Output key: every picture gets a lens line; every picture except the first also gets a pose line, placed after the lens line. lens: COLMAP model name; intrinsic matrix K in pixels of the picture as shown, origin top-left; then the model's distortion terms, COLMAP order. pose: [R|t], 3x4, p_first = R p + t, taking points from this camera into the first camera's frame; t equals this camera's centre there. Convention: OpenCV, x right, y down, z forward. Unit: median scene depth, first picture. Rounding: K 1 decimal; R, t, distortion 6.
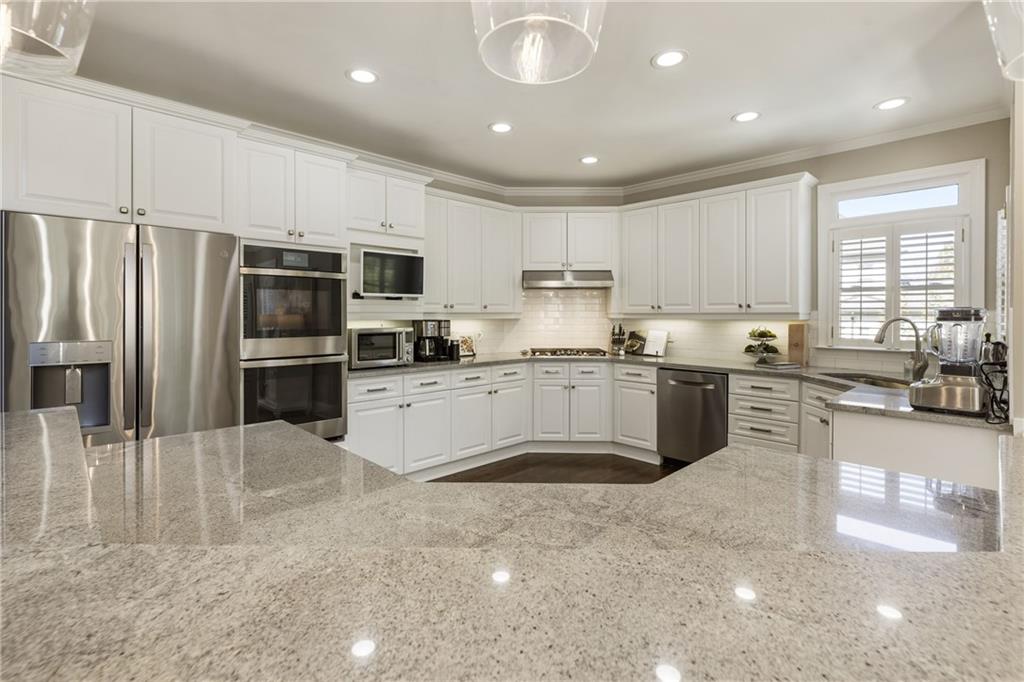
lens RADIAL K [[470.5, 0, 497.5], [0, 470.5, 314.8], [0, 0, 1]] dist [0.001521, 0.000037]
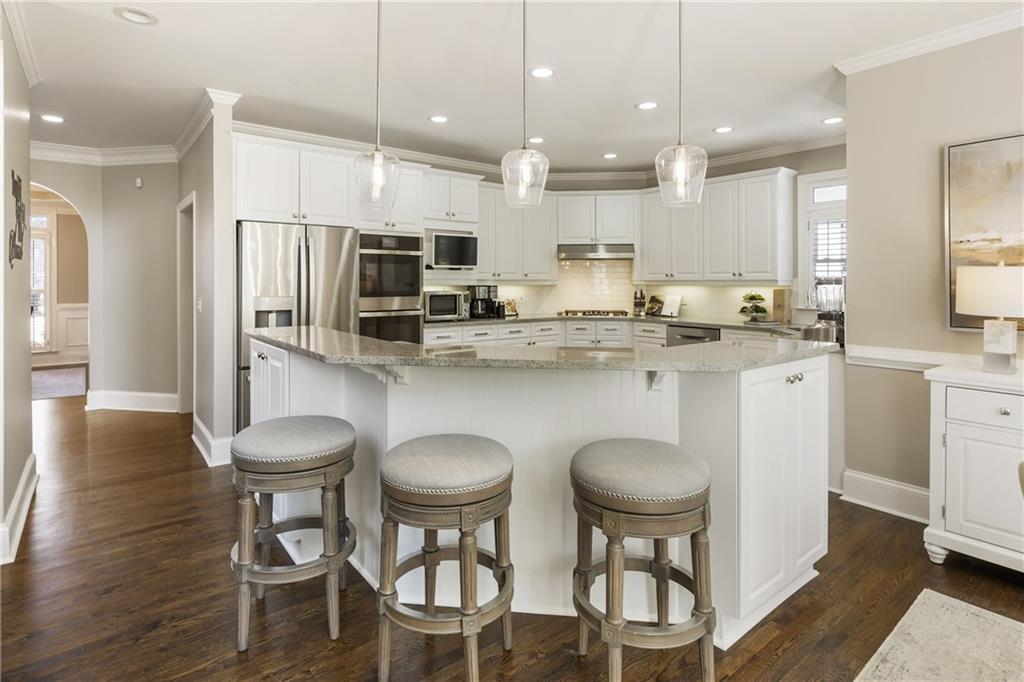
lens RADIAL K [[526.6, 0, 504.9], [0, 526.6, 279.6], [0, 0, 1]] dist [0.001942, -0.000496]
pose [[0.996366, 0.000072, -0.085174, 0.038820], [-0.000510, 0.999987, -0.005119, 0.002126], [0.085172, 0.005144, 0.996353, -0.400278]]
